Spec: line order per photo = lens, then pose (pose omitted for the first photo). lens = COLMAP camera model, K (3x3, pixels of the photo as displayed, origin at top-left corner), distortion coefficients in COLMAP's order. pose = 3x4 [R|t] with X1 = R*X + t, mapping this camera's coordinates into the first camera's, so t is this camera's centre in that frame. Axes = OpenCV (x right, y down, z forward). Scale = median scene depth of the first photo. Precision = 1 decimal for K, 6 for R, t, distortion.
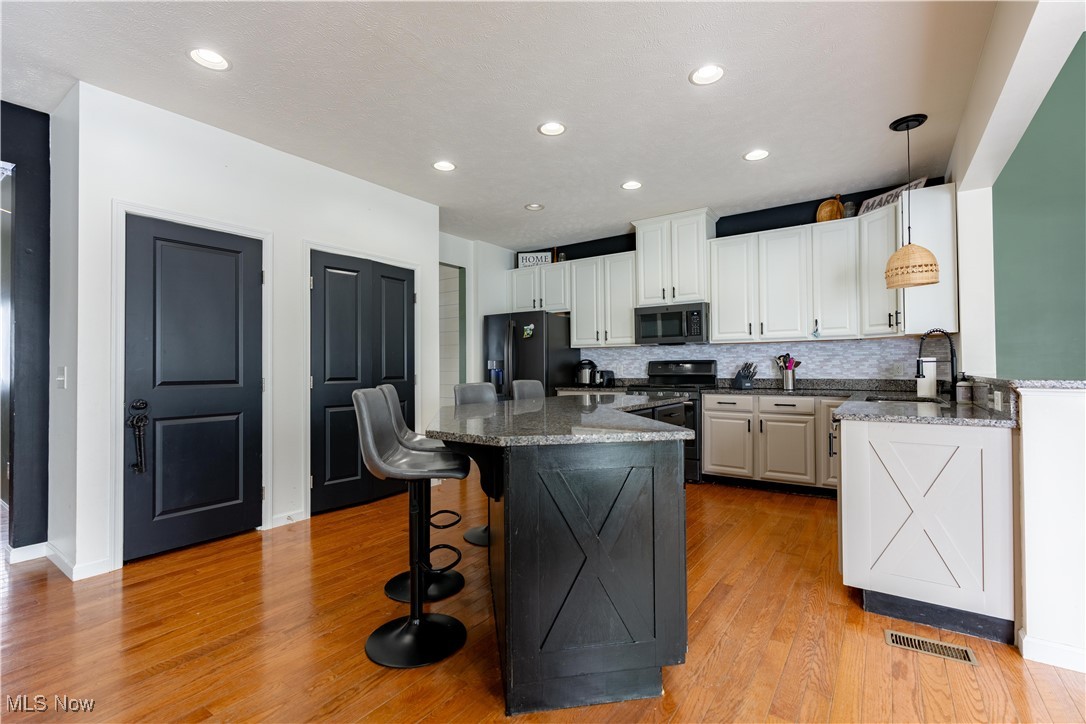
lens RADIAL K [[490.3, 0, 546.4], [0, 490.3, 359.7], [0, 0, 1]] dist [-0.001994, 0.001132]
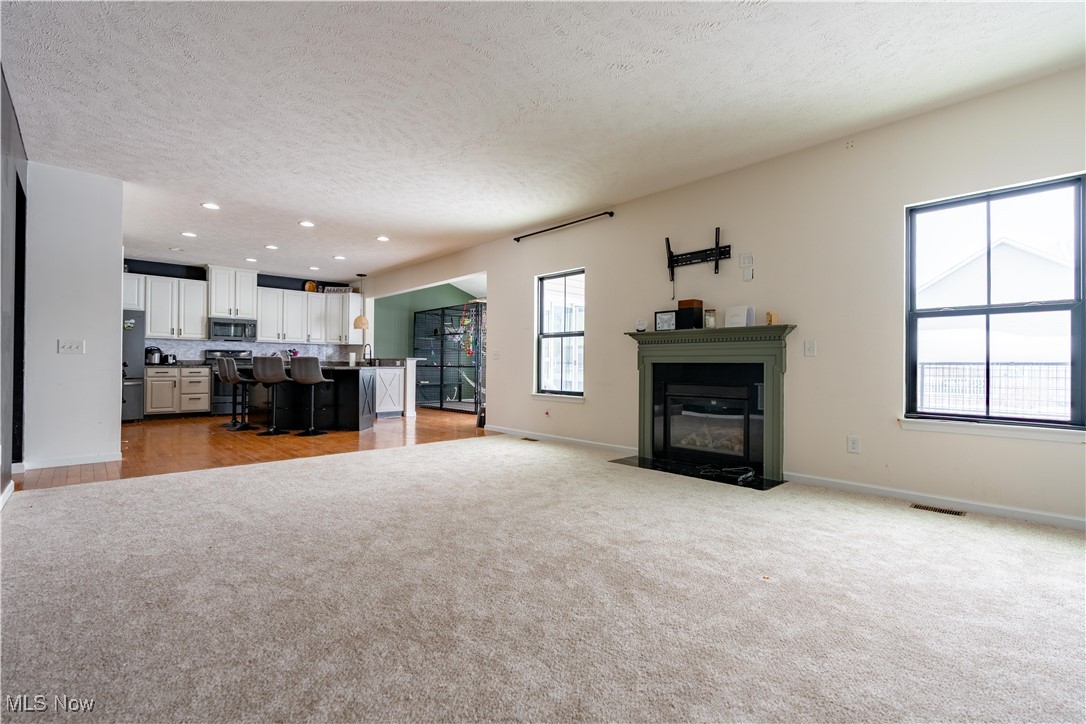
lens RADIAL K [[490.3, 0, 543.3], [0, 490.3, 367.4], [0, 0, 1]] dist [-0.001994, 0.001132]
pose [[0.215719, 0.004688, 0.976444, -1.340757], [-0.025141, 0.999684, 0.000755, 0.038015], [-0.976132, -0.024712, 0.215769, -0.523166]]
